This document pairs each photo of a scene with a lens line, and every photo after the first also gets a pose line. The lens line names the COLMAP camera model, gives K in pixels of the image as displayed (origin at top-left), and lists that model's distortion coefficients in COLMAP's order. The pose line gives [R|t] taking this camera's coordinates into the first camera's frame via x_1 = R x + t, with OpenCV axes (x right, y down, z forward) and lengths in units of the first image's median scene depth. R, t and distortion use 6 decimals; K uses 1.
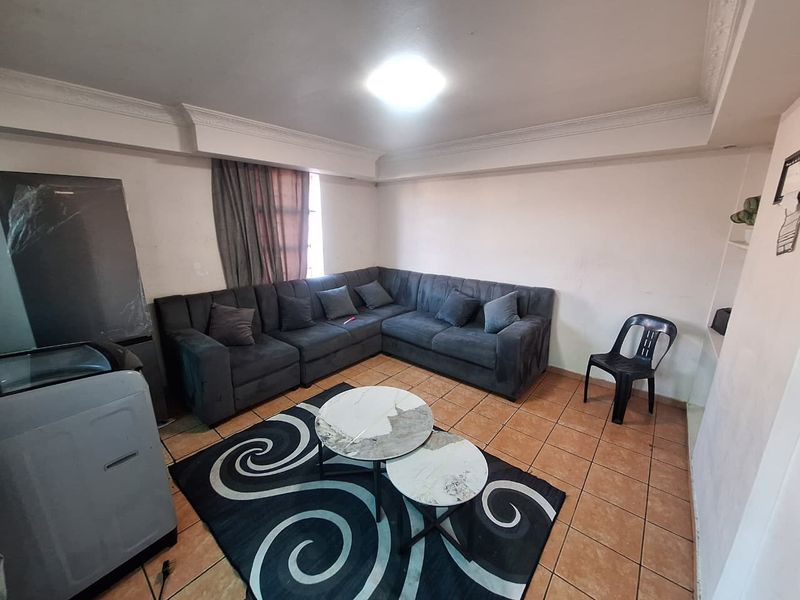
lens RADIAL K [[317.7, 0, 400.6], [0, 317.7, 298.0], [0, 0, 1]] dist [0.002342, 0.000179]
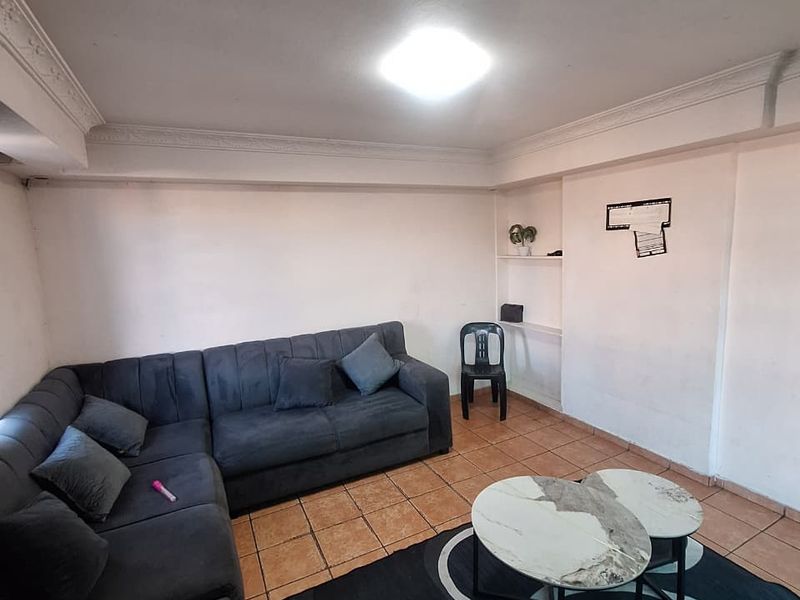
lens RADIAL K [[418.5, 0, 401.9], [0, 418.5, 303.7], [0, 0, 1]] dist [-0.003849, -0.000561]
pose [[0.388147, -0.151348, 0.909085, -0.531464], [0.257980, 0.964831, 0.050481, -0.121151], [-0.884753, 0.214931, 0.413541, 0.446097]]
